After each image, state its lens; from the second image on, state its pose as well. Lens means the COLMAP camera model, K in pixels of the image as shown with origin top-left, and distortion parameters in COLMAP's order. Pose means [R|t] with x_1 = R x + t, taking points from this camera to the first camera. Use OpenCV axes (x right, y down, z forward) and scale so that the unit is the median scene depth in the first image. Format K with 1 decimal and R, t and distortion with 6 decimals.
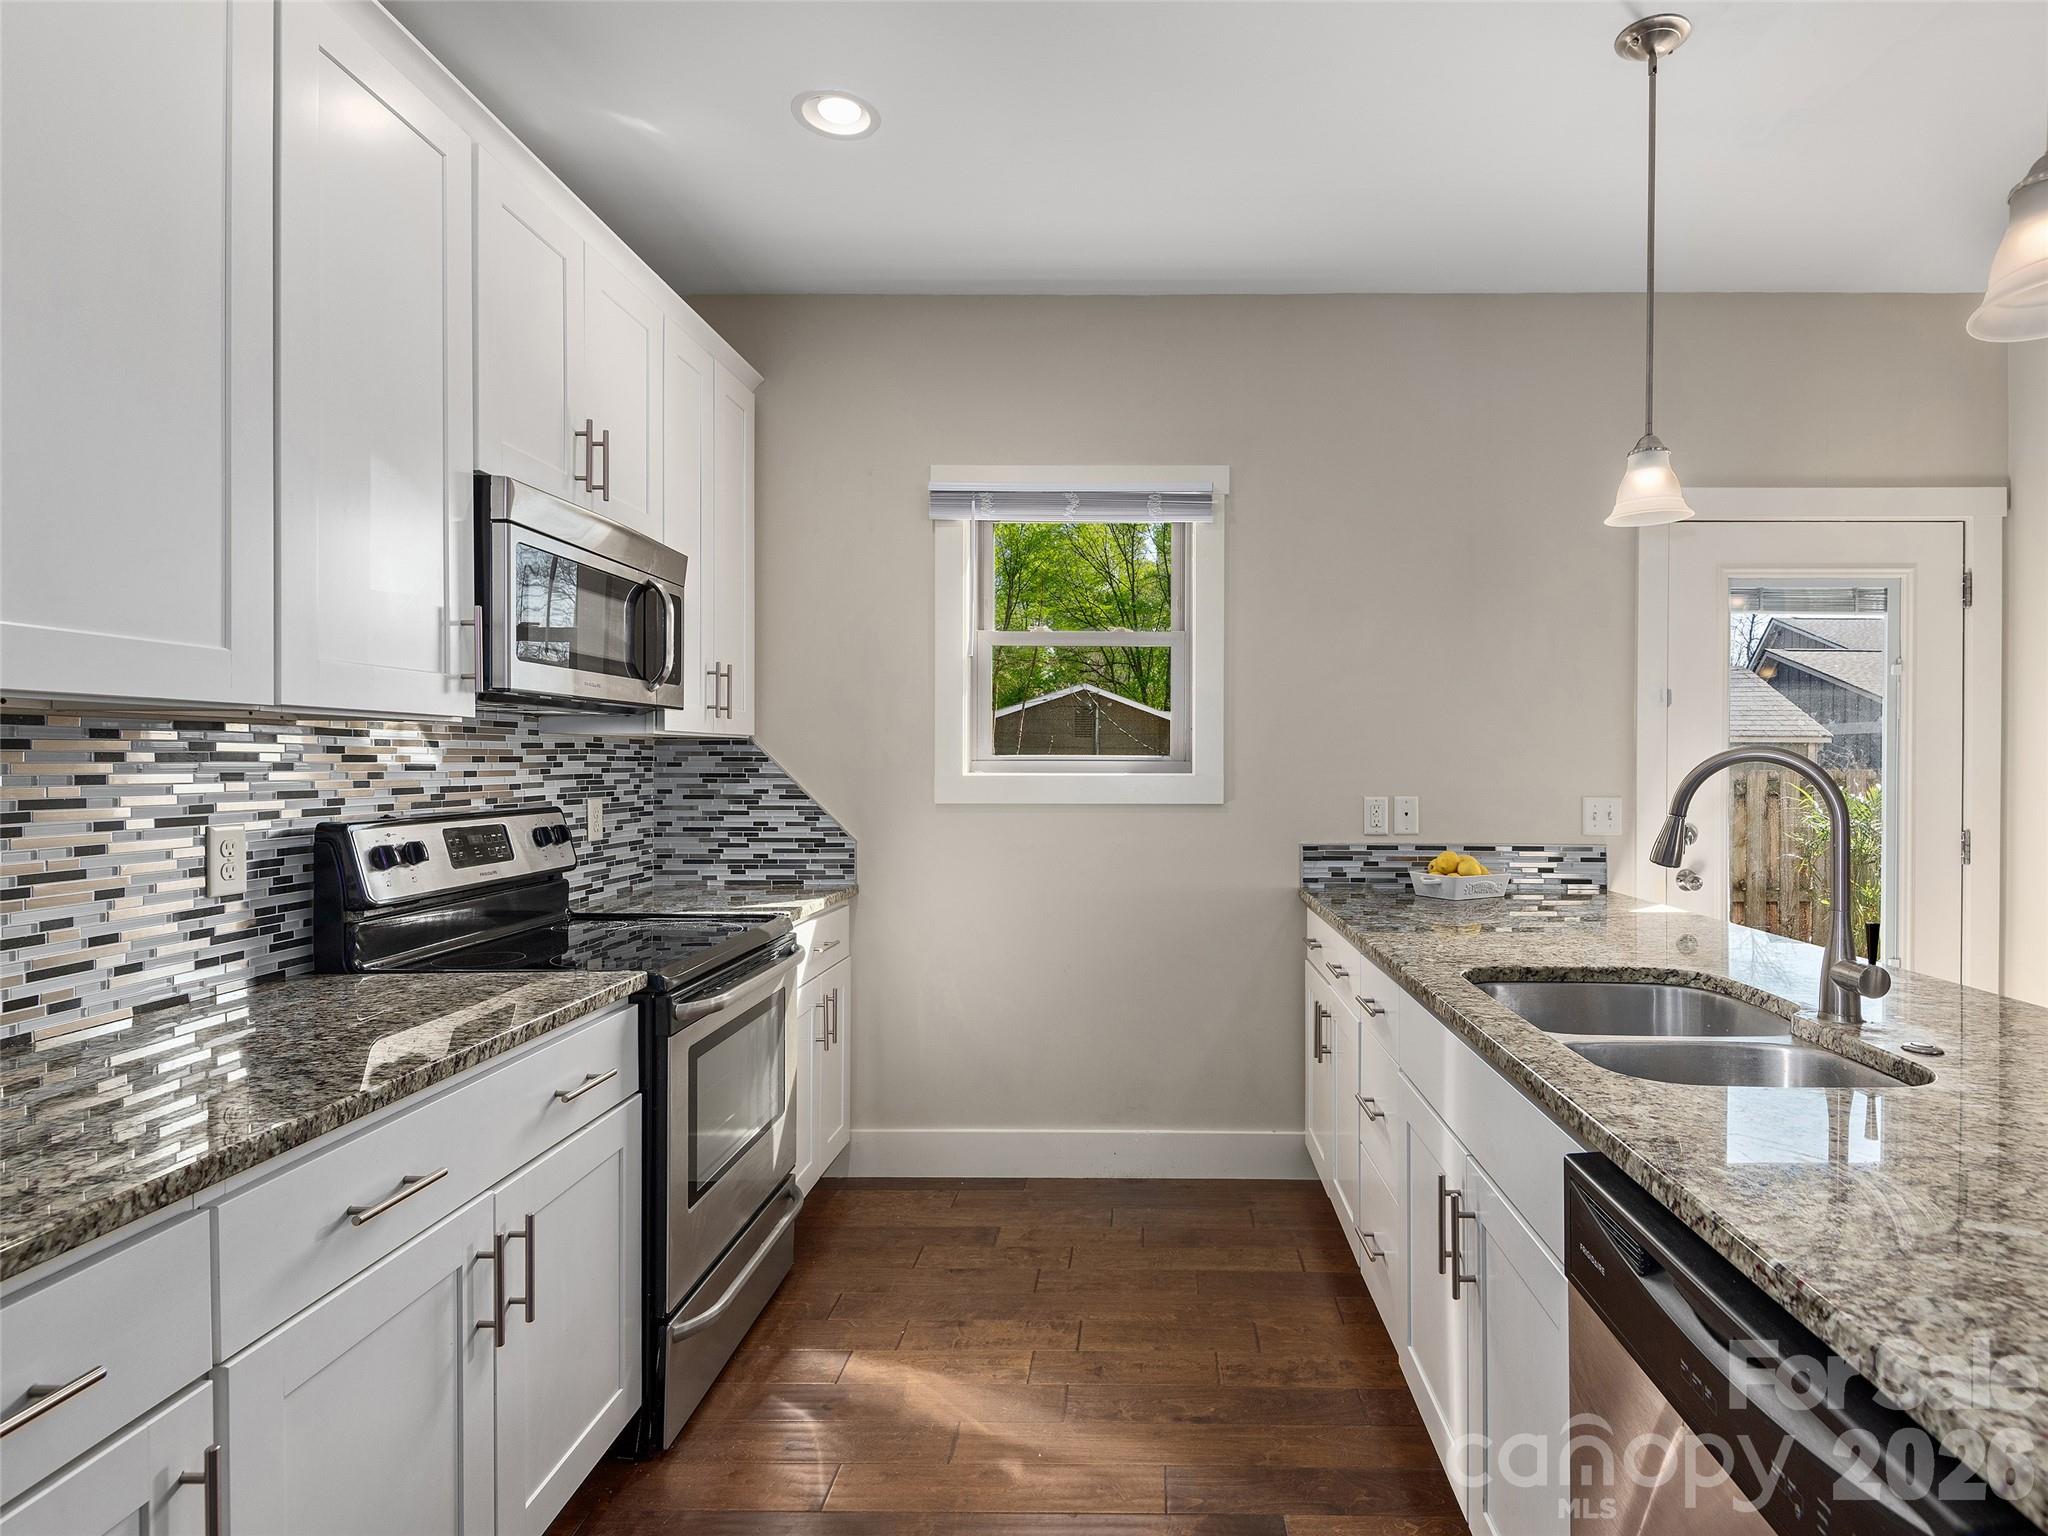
lens RADIAL K [[1062.6, 0, 1023.7], [0, 1062.6, 766.6], [0, 0, 1]] dist [0.006904, -0.003061]
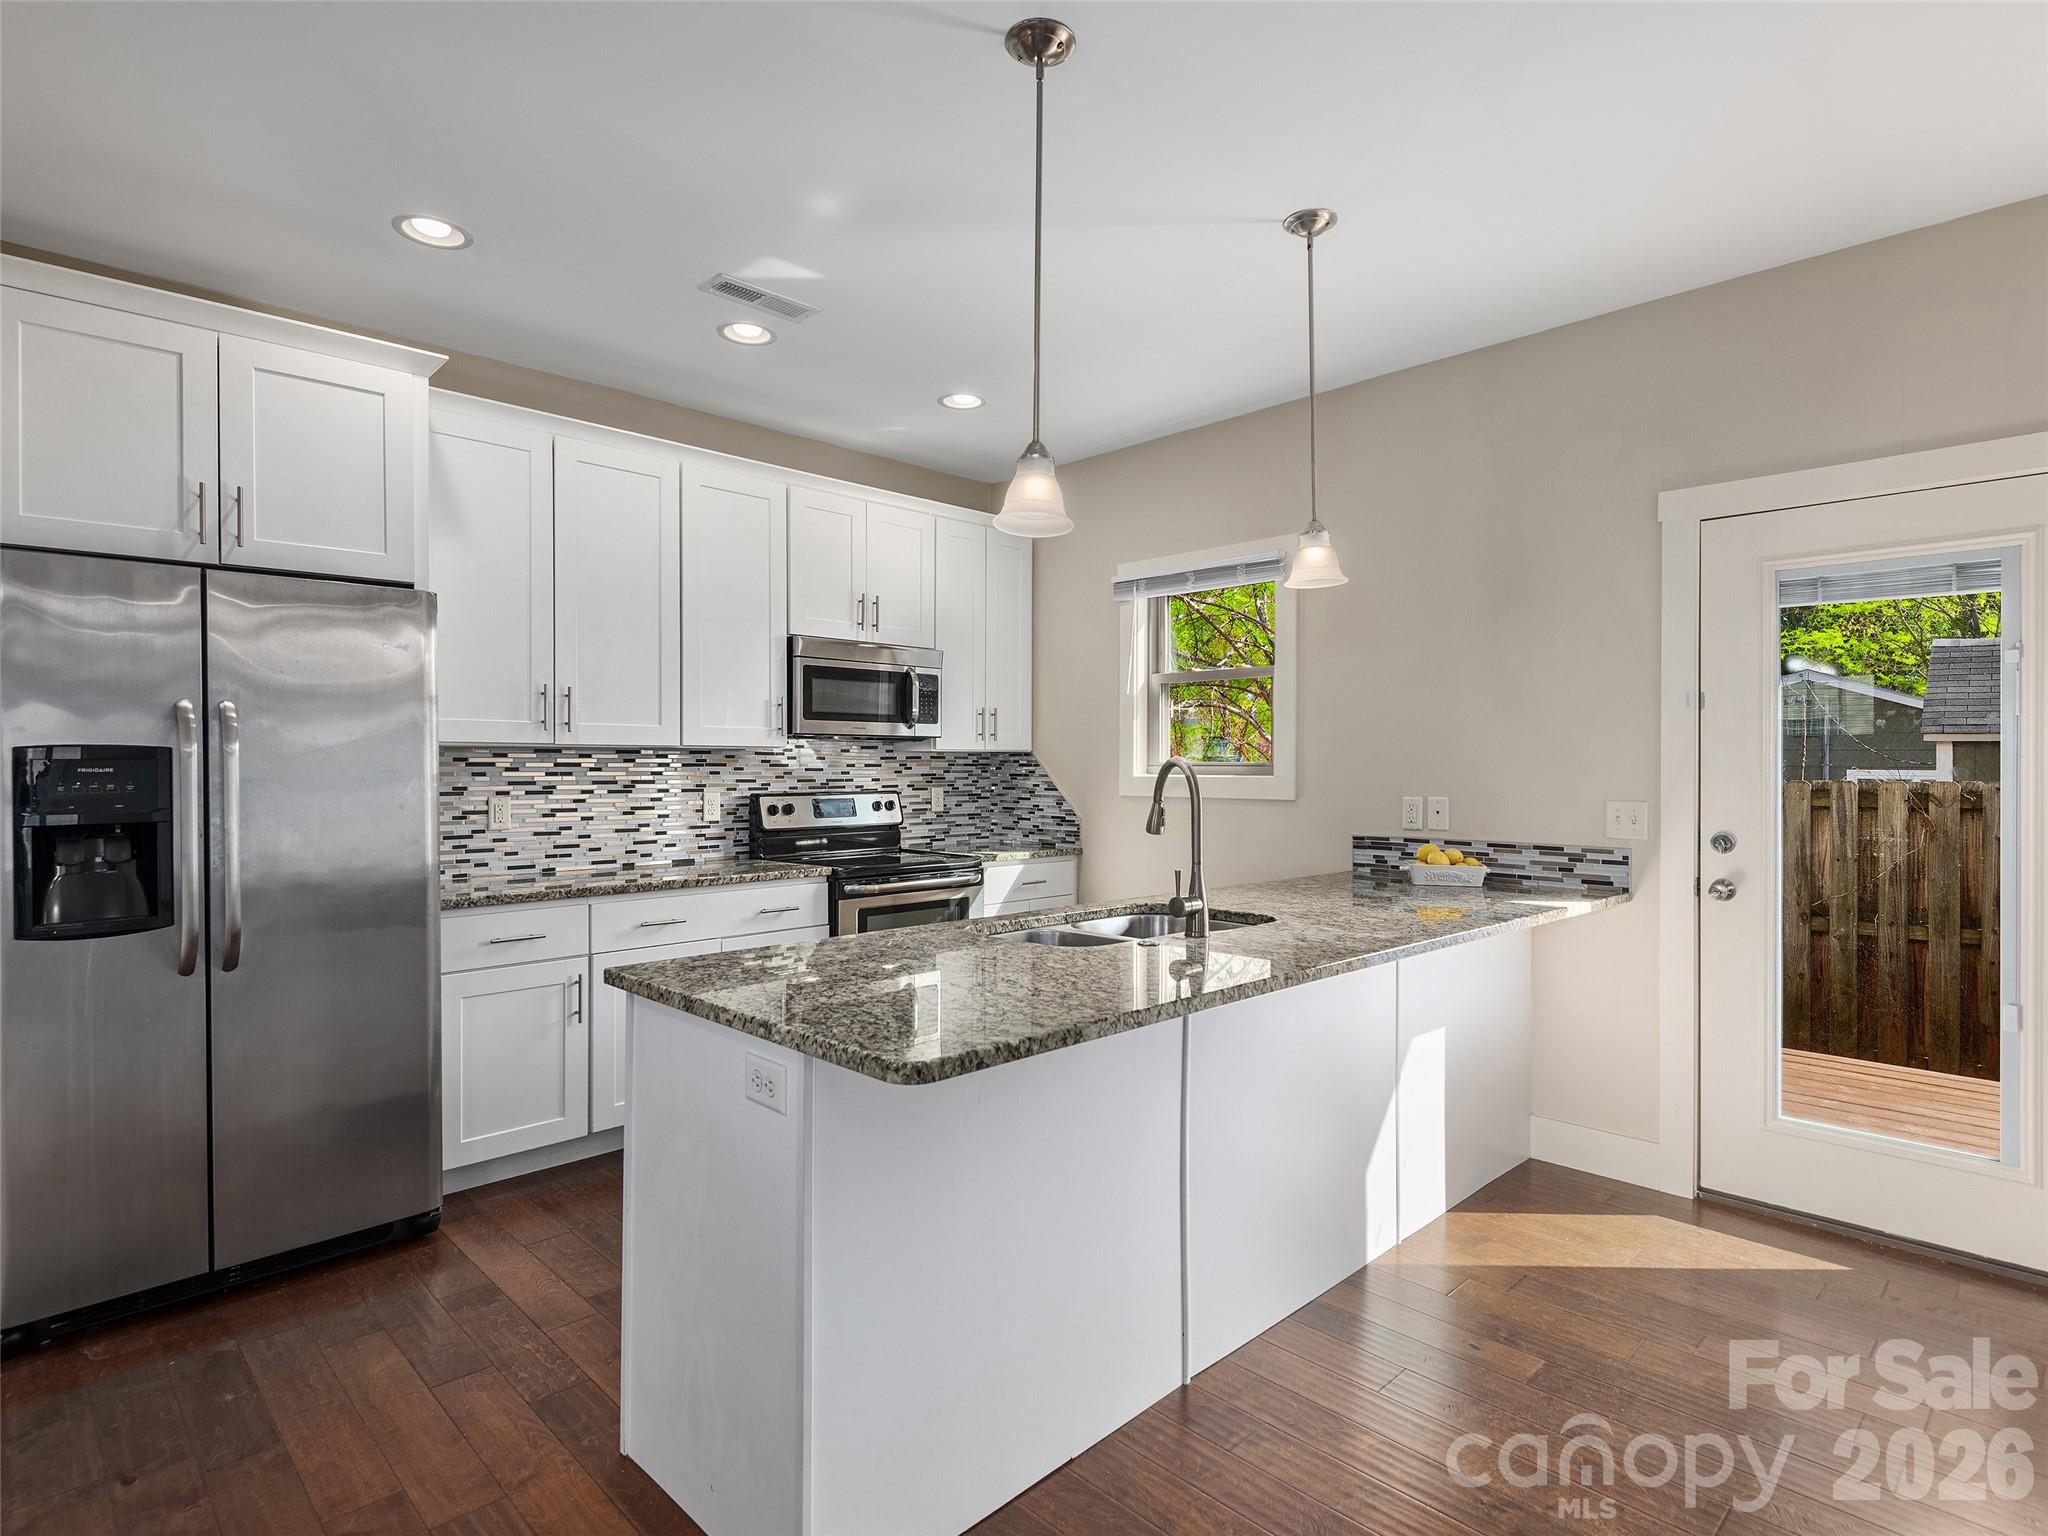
lens RADIAL K [[1062.6, 0, 1027.6], [0, 1062.6, 766.9], [0, 0, 1]] dist [0.006904, -0.003061]
pose [[0.705849, 0.000559, -0.708362, 1.018561], [-0.002662, 0.999995, -0.001864, -0.001349], [0.708357, 0.003201, 0.705847, -0.145891]]
